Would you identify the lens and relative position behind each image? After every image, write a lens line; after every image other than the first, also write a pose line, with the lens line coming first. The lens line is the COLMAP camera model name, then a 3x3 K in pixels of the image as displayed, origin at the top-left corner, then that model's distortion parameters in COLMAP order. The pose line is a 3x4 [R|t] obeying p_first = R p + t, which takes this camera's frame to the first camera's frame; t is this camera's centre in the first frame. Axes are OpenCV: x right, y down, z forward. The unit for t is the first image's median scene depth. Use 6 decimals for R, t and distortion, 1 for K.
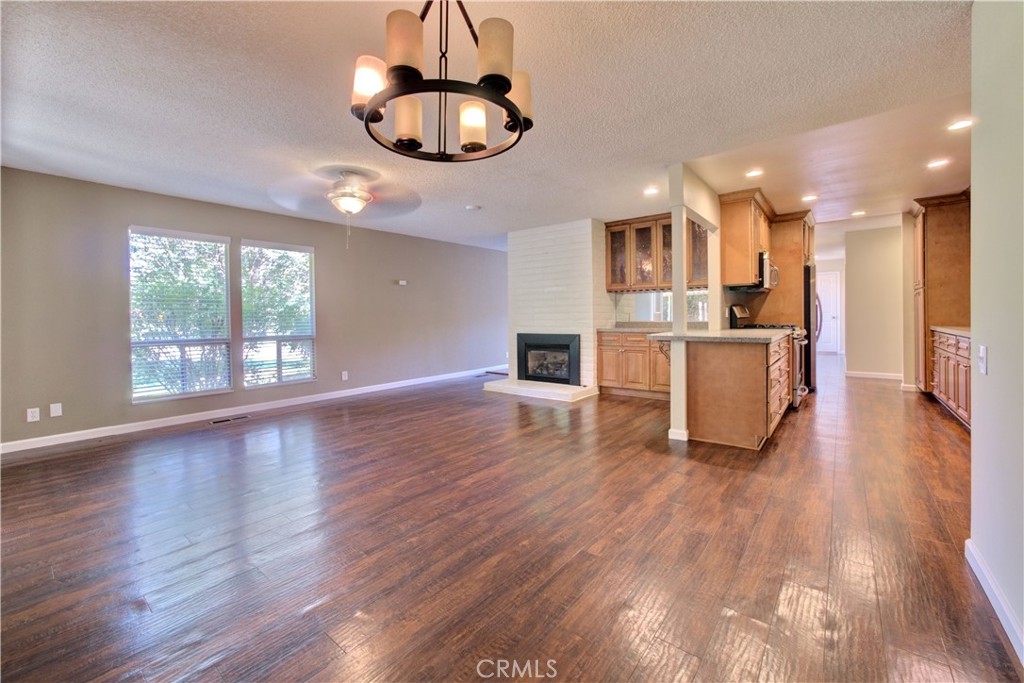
lens RADIAL K [[419.9, 0, 494.5], [0, 419.9, 320.5], [0, 0, 1]] dist [-0.018120, 0.005556]
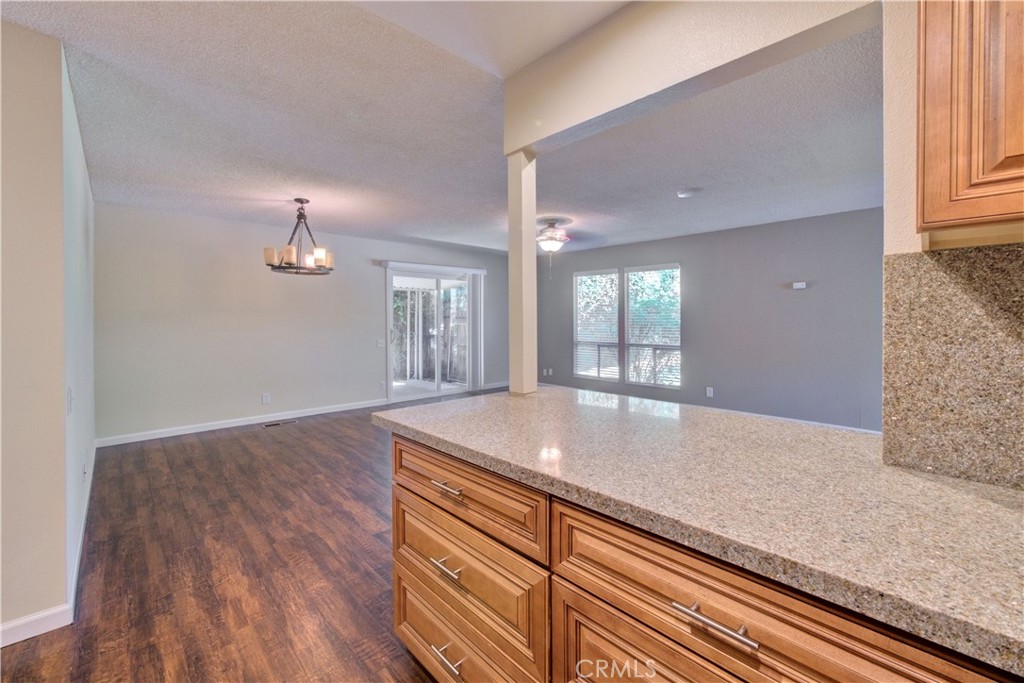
lens RADIAL K [[419.9, 0, 515.3], [0, 419.9, 319.4], [0, 0, 1]] dist [-0.018120, 0.005556]
pose [[-0.107323, 0.012638, -0.994144, 0.744602], [-0.008804, 0.999868, 0.013661, -0.049437], [0.994185, 0.010219, -0.107197, 0.797921]]
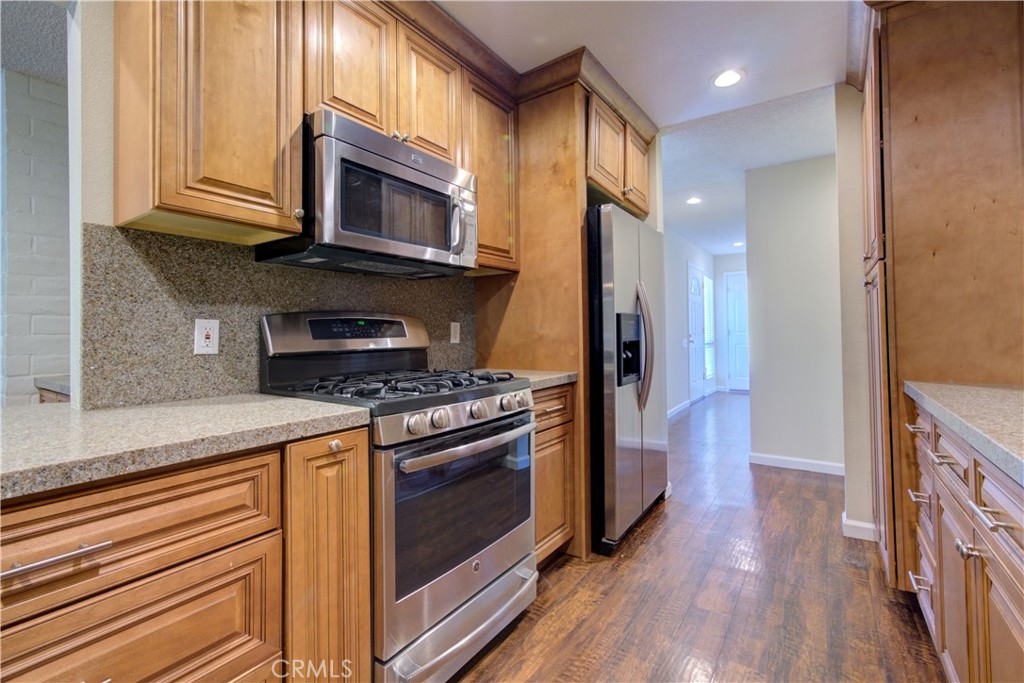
lens RADIAL K [[457.0, 0, 515.0], [0, 457.0, 332.6], [0, 0, 1]] dist [-0.013014, -0.000017]
pose [[0.995285, 0.001956, 0.096972, 0.733617], [-0.000598, 0.999901, -0.014038, -0.018013], [-0.096990, 0.013914, 0.995188, 0.694433]]
